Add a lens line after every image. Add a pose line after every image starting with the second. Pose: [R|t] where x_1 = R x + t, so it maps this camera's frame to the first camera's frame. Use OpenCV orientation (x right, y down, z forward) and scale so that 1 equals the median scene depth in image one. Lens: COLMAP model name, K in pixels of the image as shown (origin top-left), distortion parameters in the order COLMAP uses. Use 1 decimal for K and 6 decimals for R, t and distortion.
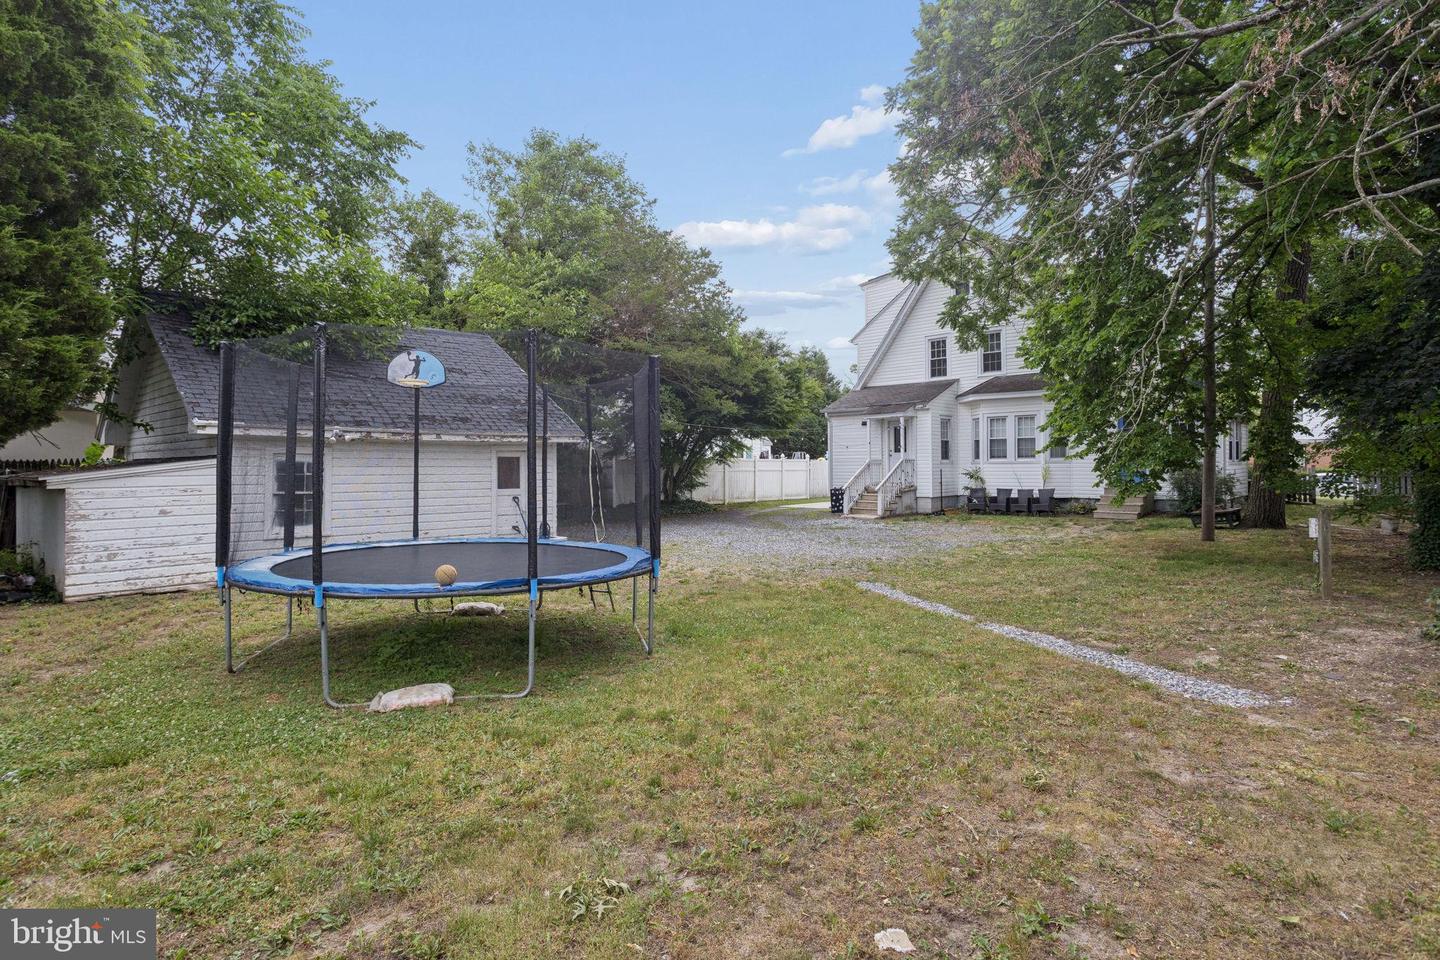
lens RADIAL K [[765.4, 0, 714.9], [0, 765.4, 470.1], [0, 0, 1]] dist [-0.002415, 0.000005]
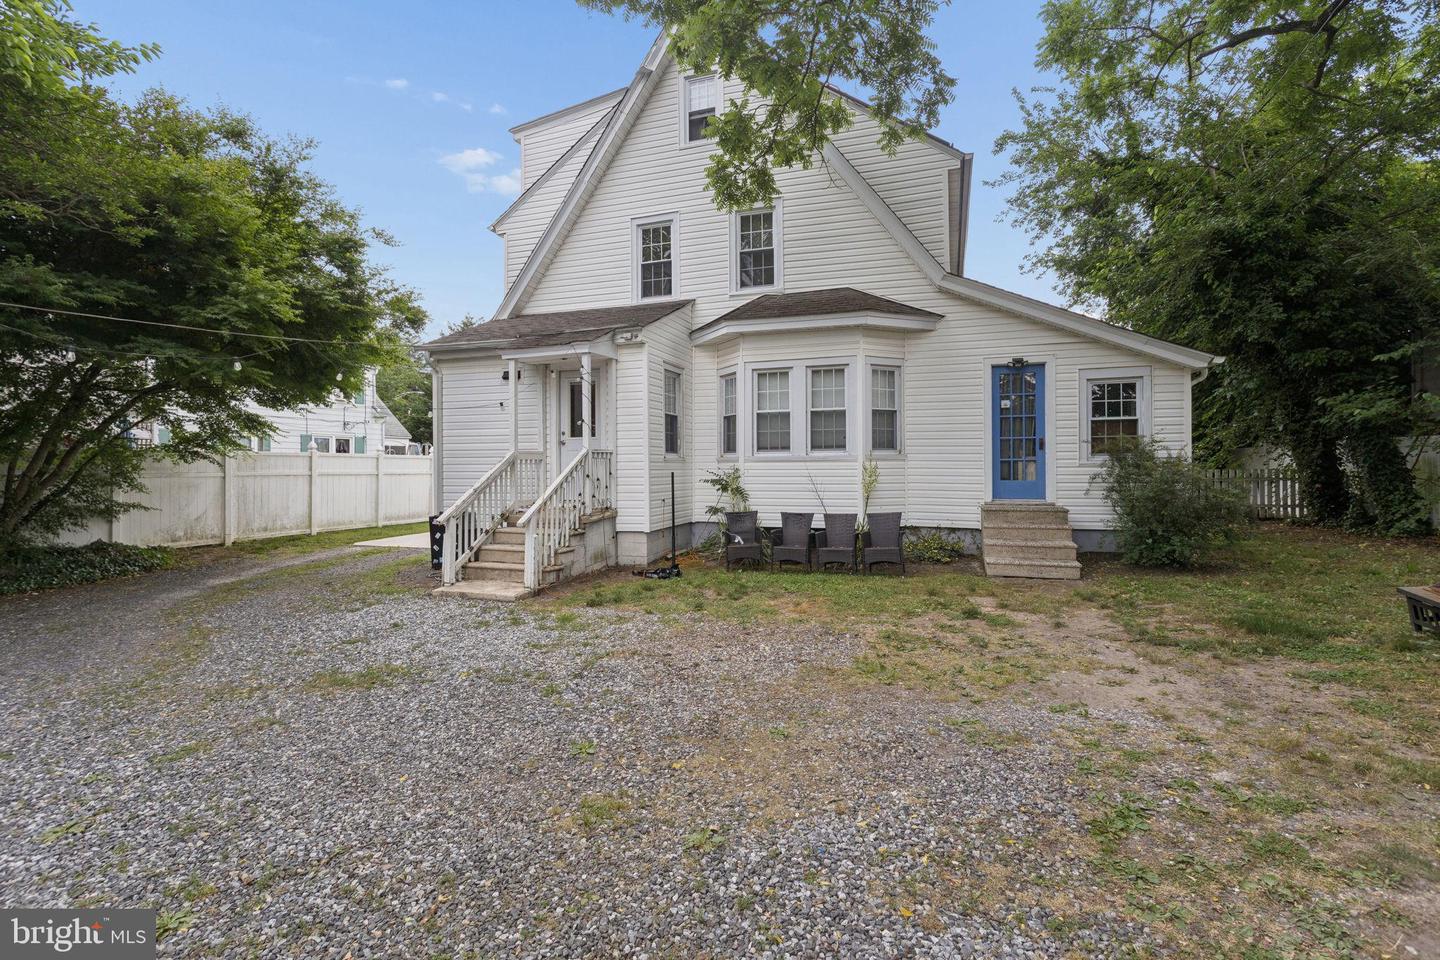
lens RADIAL K [[678.5, 0, 716.2], [0, 678.5, 456.2], [0, 0, 1]] dist [0.000301, 0.004823]
pose [[0.913216, 0.008403, 0.407390, 0.149785], [0.000371, 0.999770, -0.021454, -0.001933], [-0.407477, 0.019744, 0.913002, 0.594861]]
